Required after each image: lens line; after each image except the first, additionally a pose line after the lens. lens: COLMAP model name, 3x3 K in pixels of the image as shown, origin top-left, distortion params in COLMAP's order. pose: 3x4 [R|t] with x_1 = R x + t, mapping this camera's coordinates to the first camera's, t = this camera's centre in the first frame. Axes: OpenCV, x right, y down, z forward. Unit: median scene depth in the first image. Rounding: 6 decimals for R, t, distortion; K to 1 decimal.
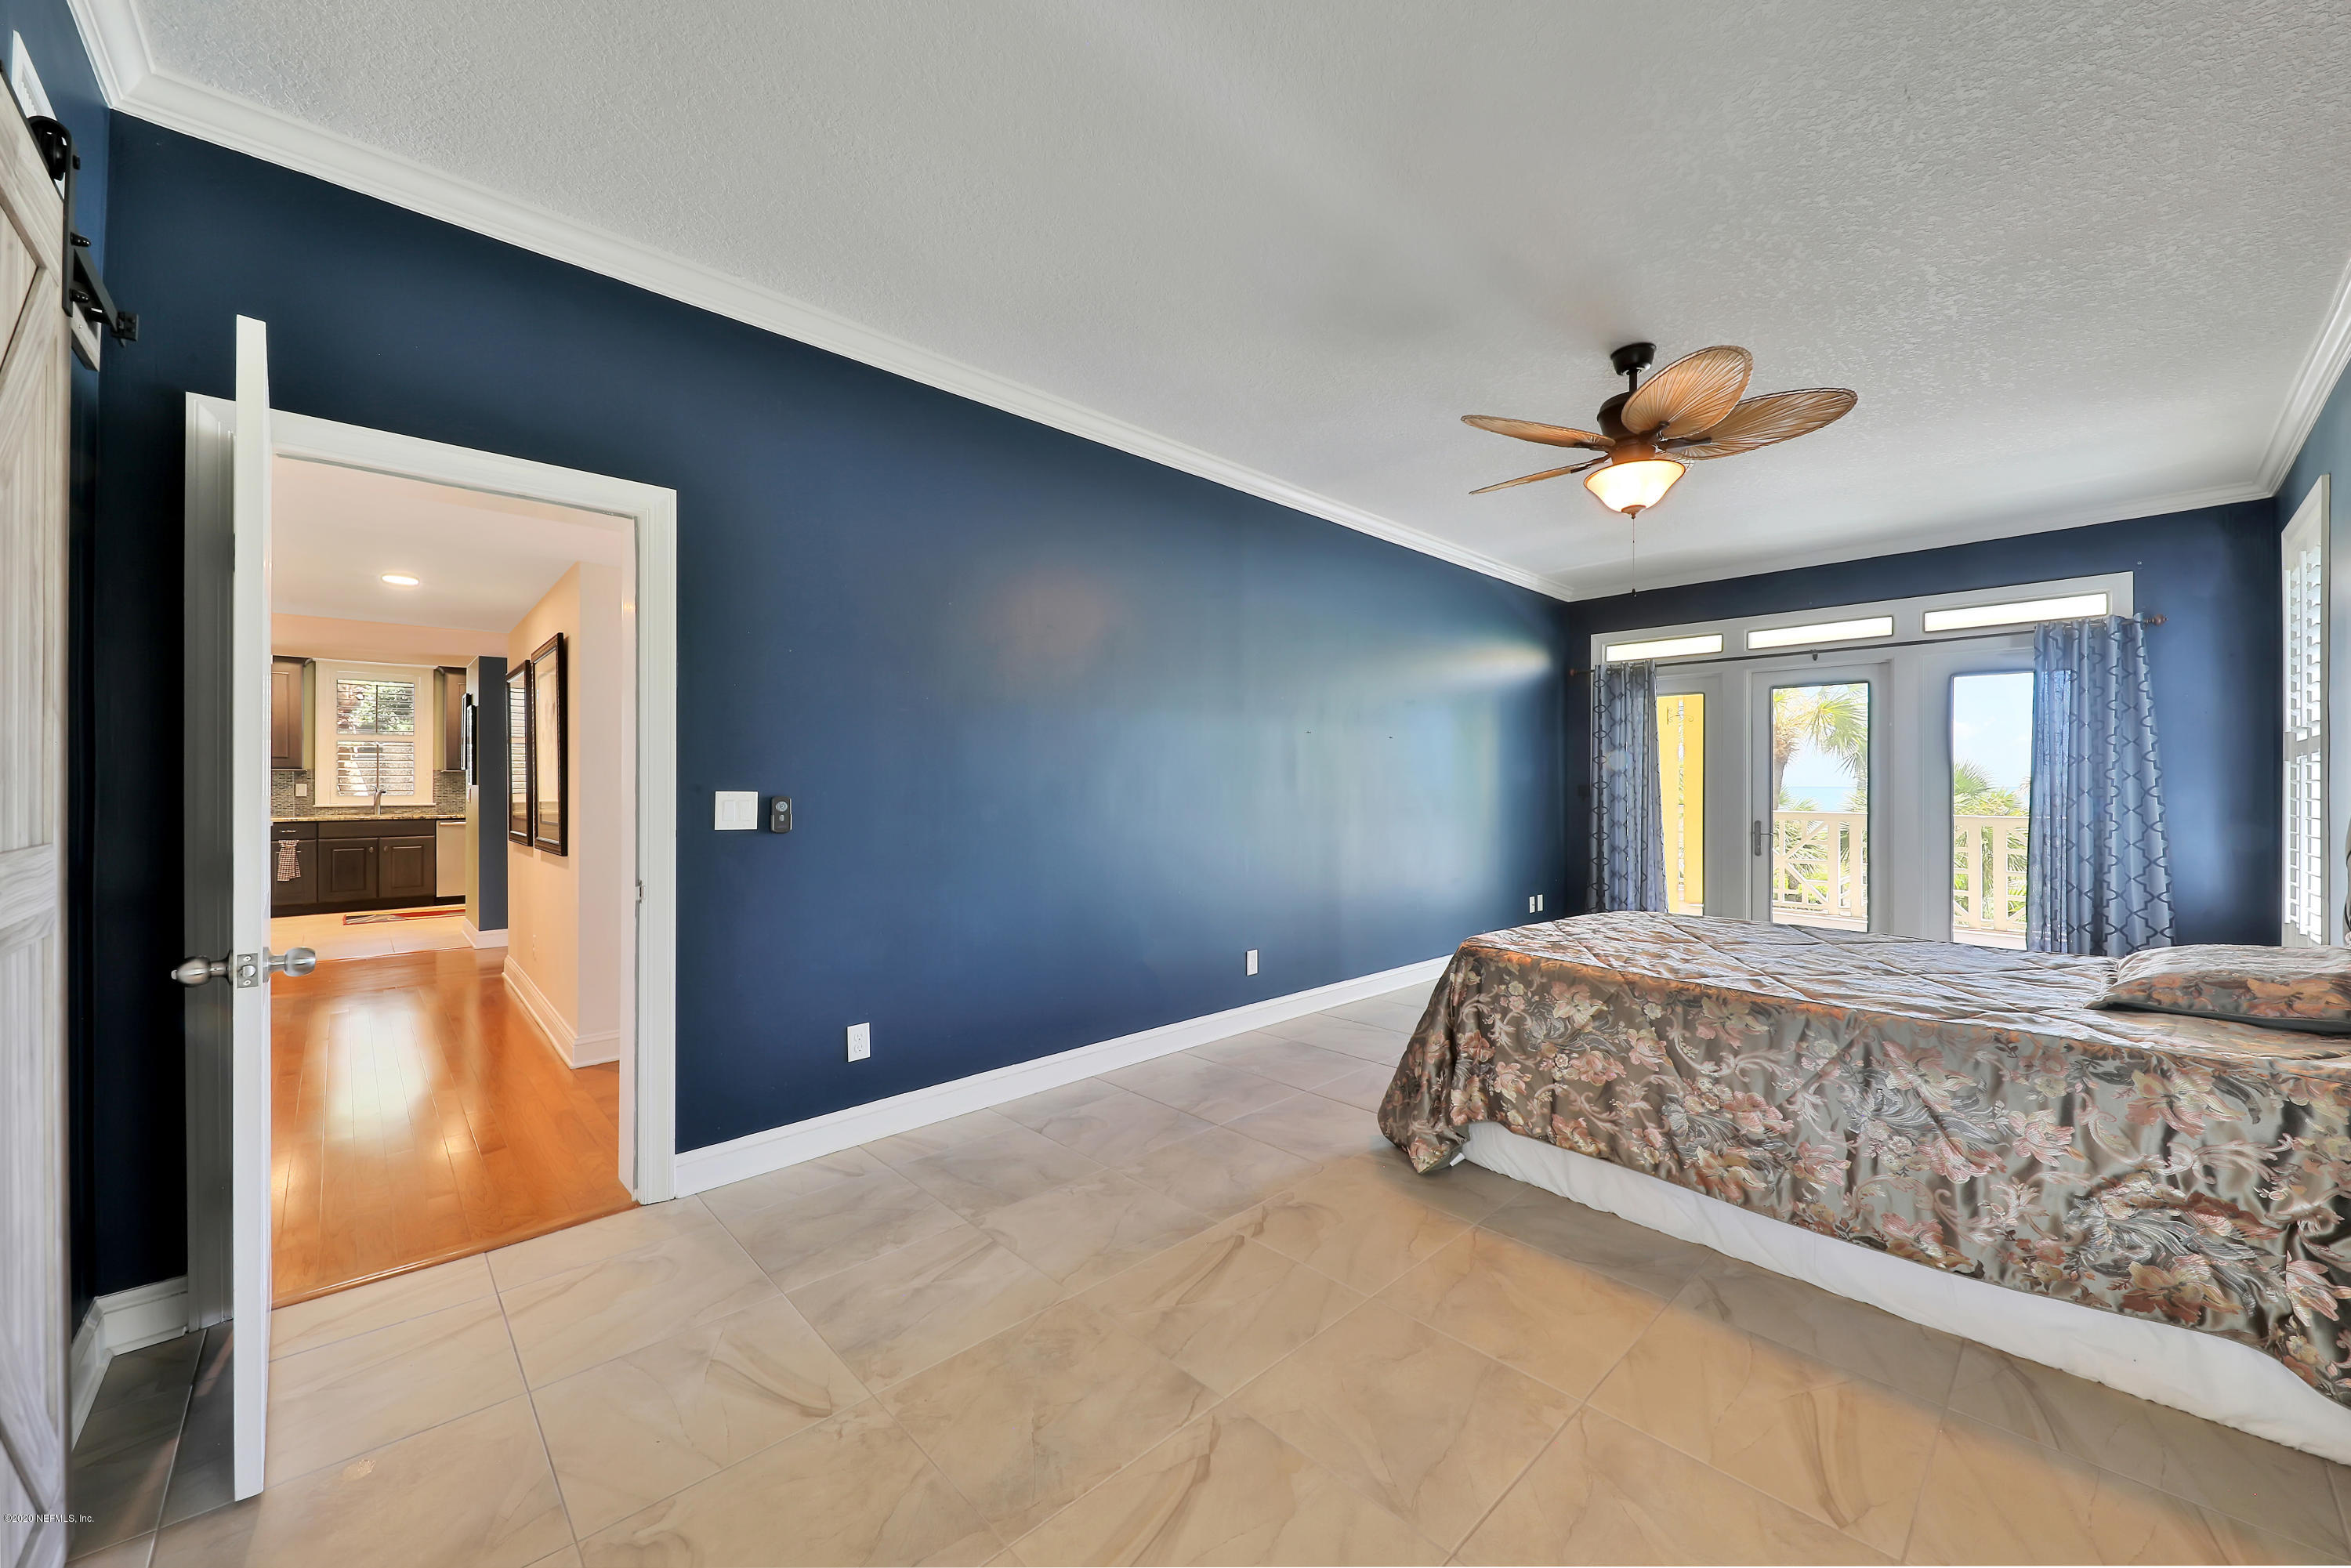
lens RADIAL K [[875.5, 0, 1194.3], [0, 875.5, 782.6], [0, 0, 1]] dist [0.001730, 0.000094]
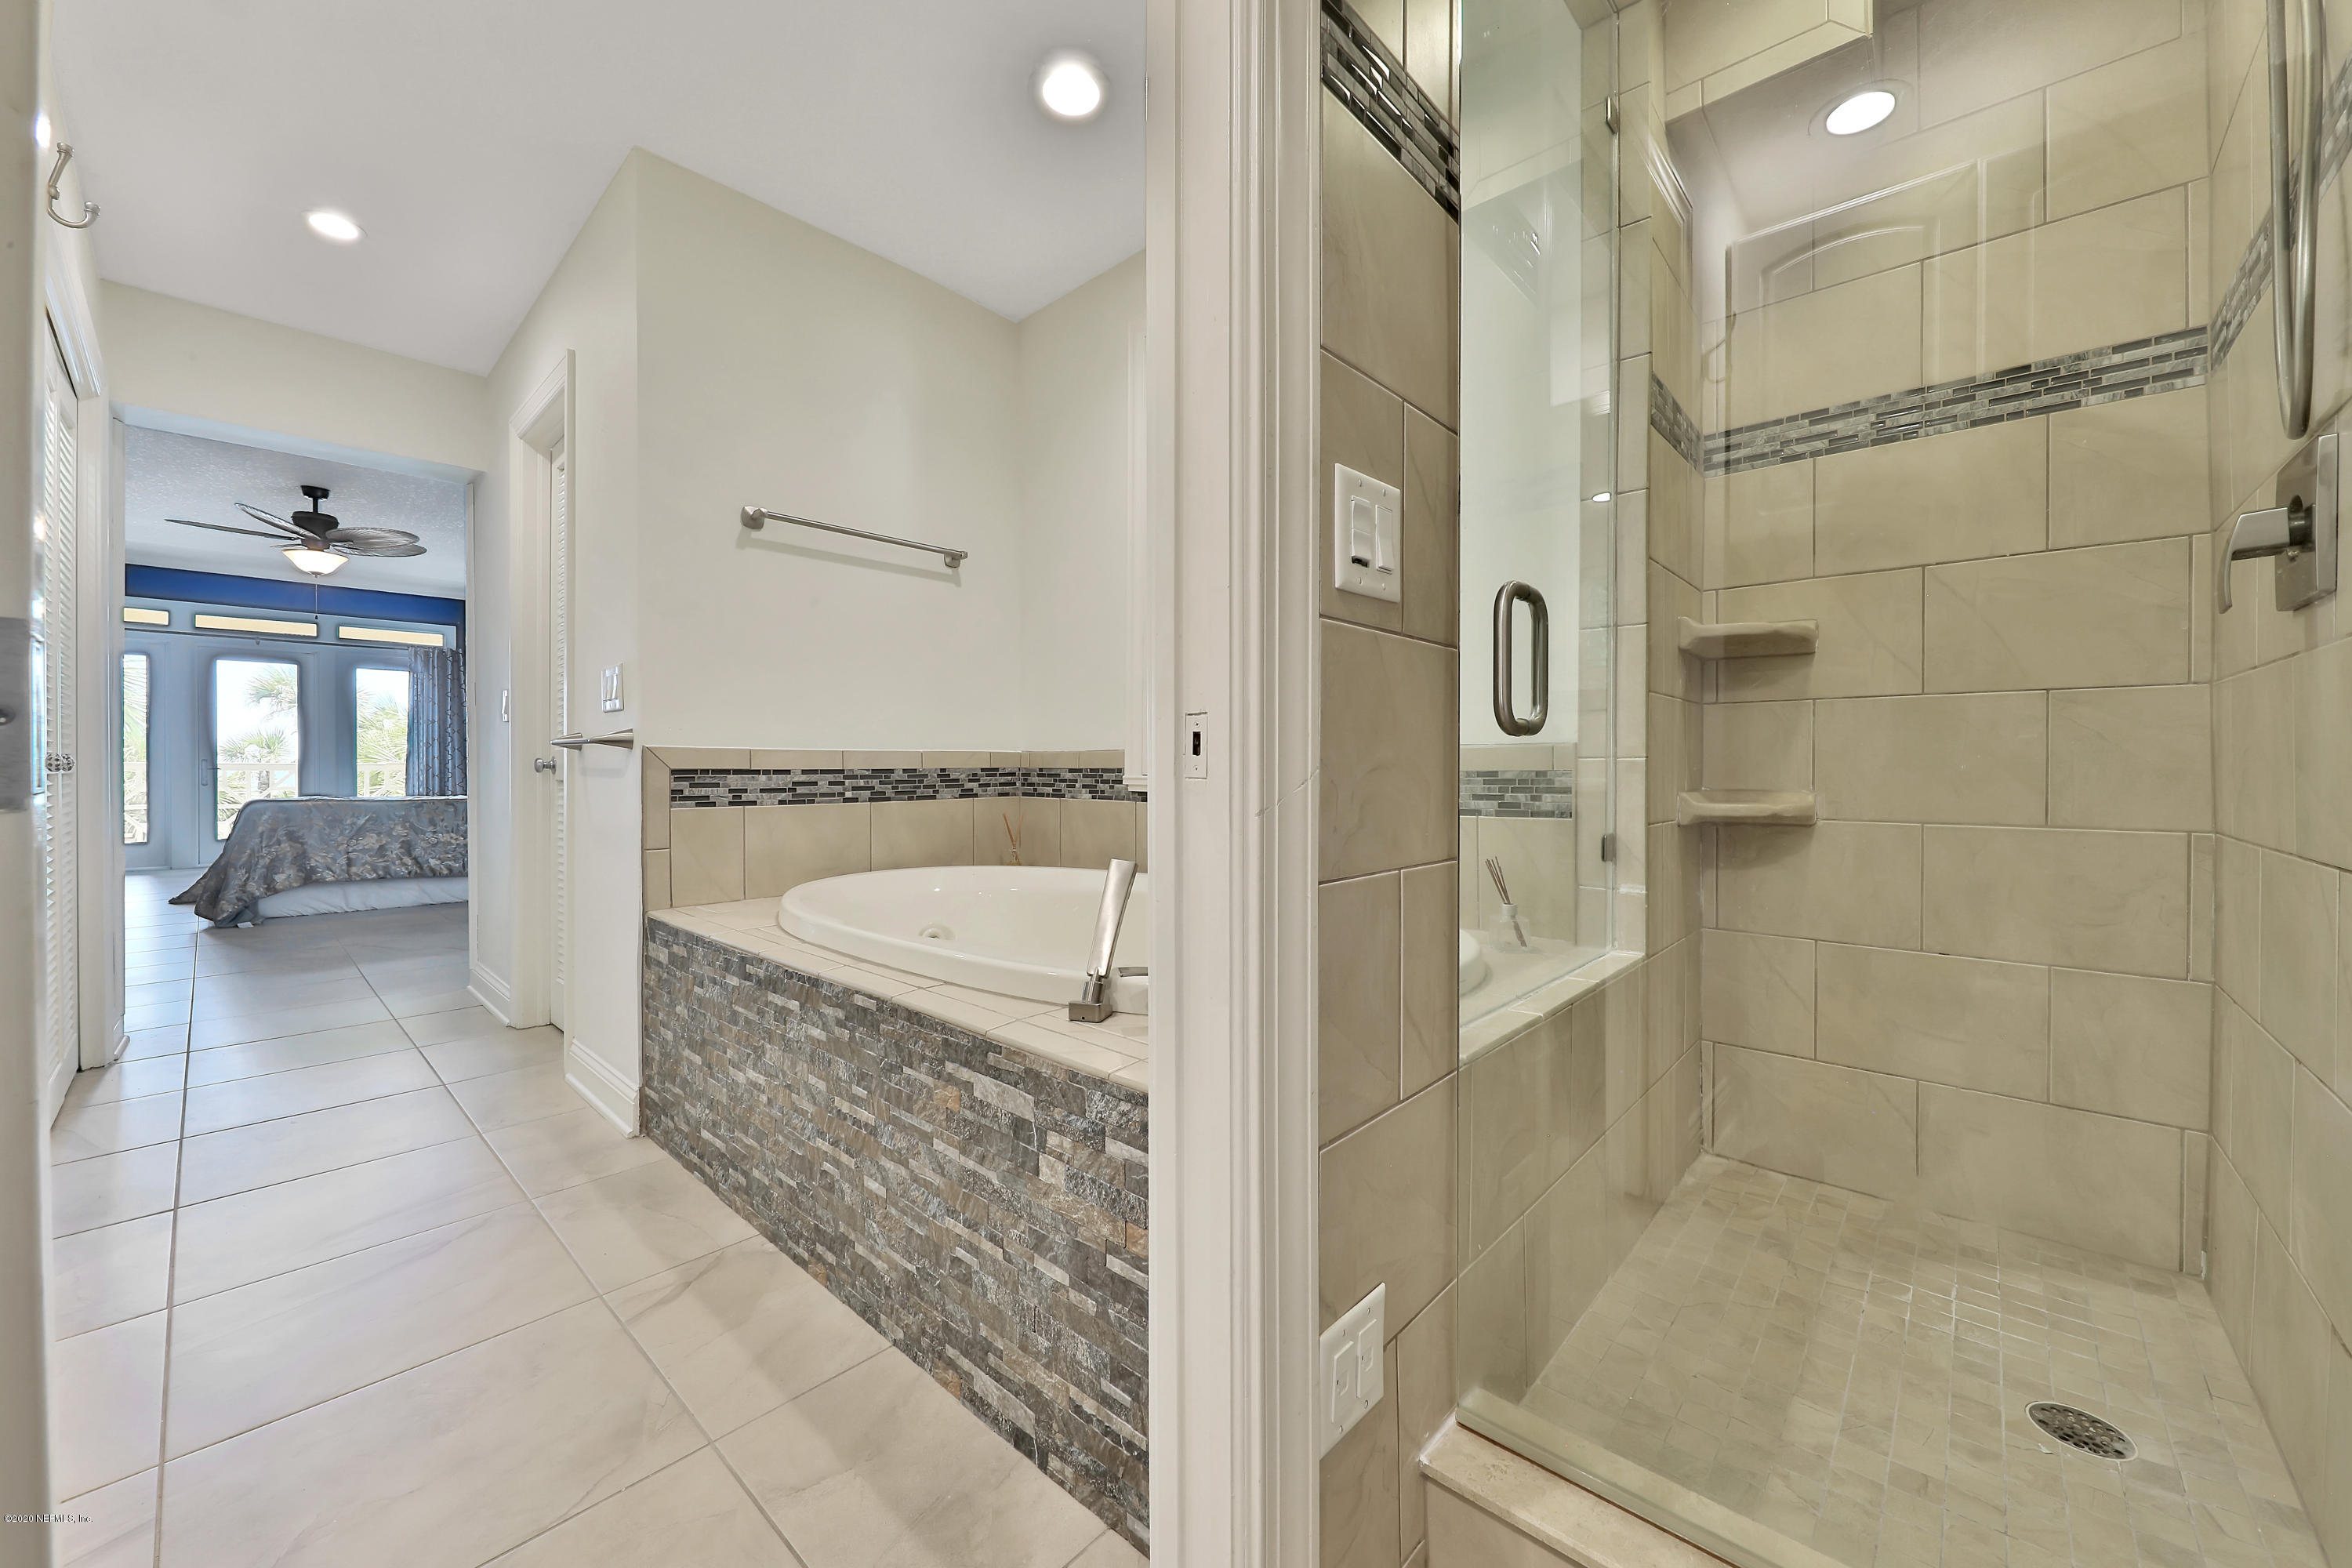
lens RADIAL K [[885.8, 0, 1187.0], [0, 885.8, 775.1], [0, 0, 1]] dist [-0.001105, -0.000484]
pose [[-0.071694, -0.011387, 0.997362, -1.876939], [-0.003255, 0.999932, 0.011182, 0.114489], [-0.997421, -0.002444, -0.071727, -0.891772]]
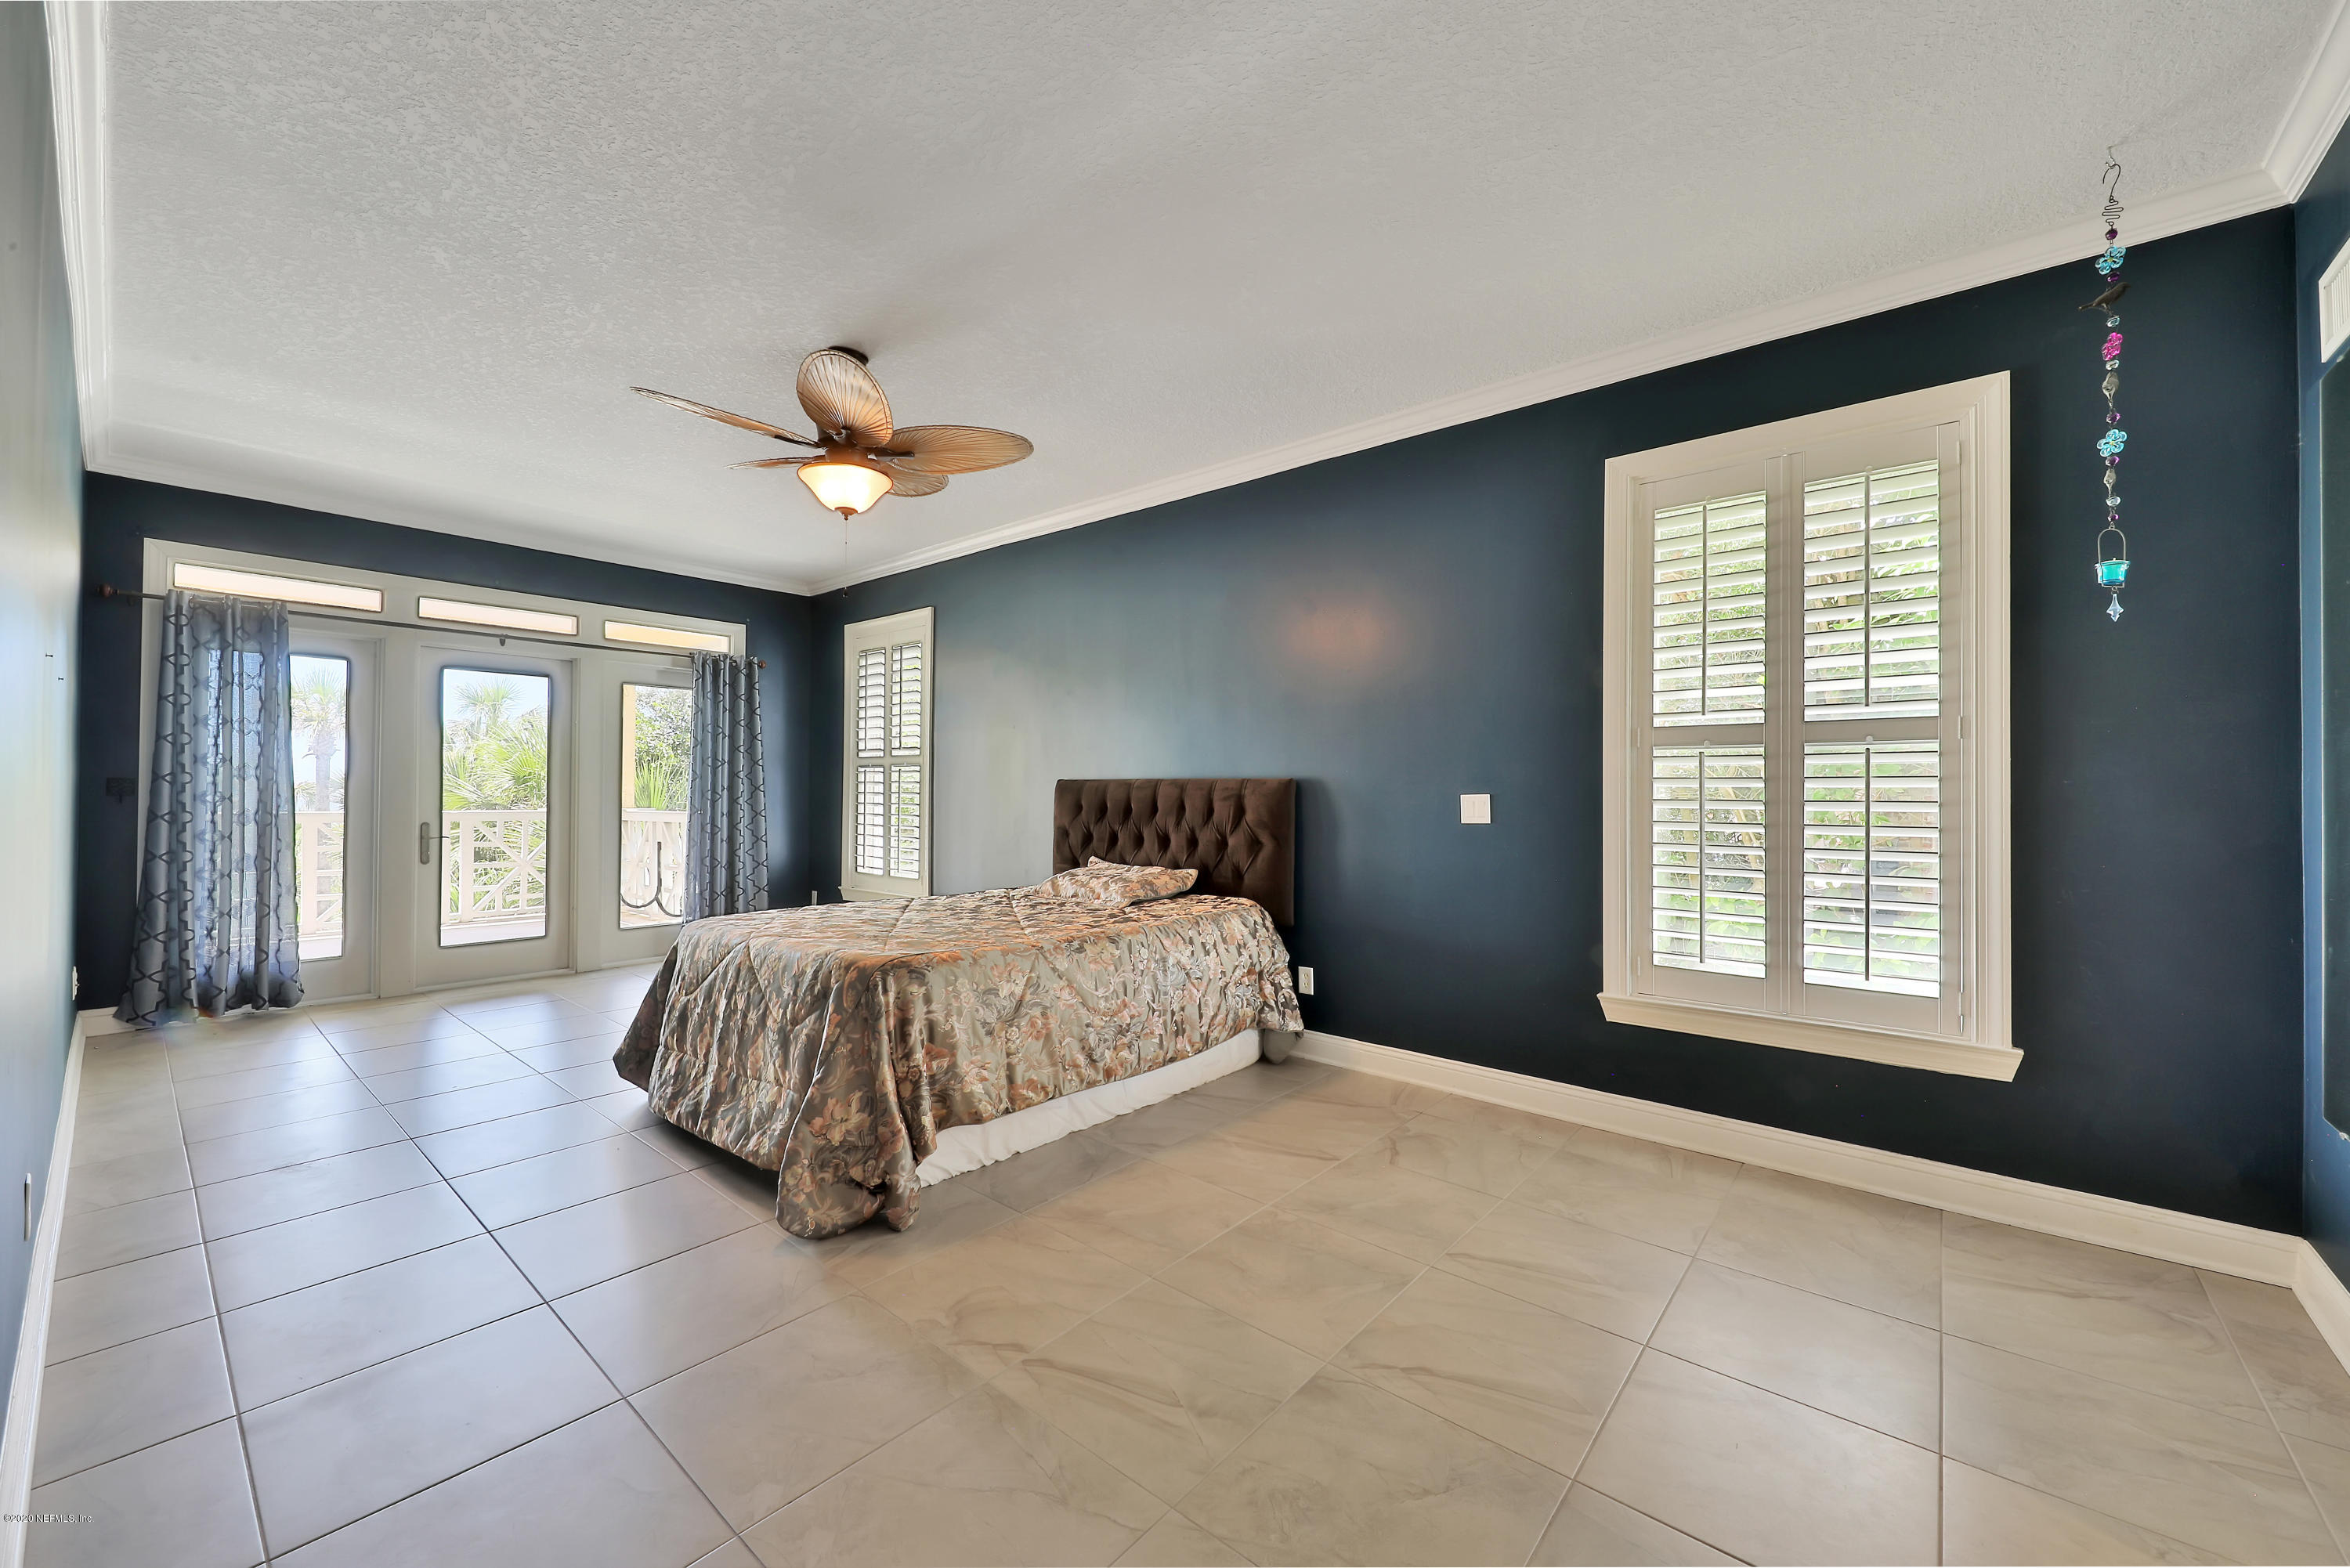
lens RADIAL K [[908.4, 0, 1175.0], [0, 908.4, 784.0], [0, 0, 1]] dist [-0.009107, -0.000039]
pose [[-0.107849, 0.004875, 0.994155, -0.715640], [-0.009901, 0.999933, -0.005977, 0.011282], [-0.994118, -0.010488, -0.107793, 0.907210]]
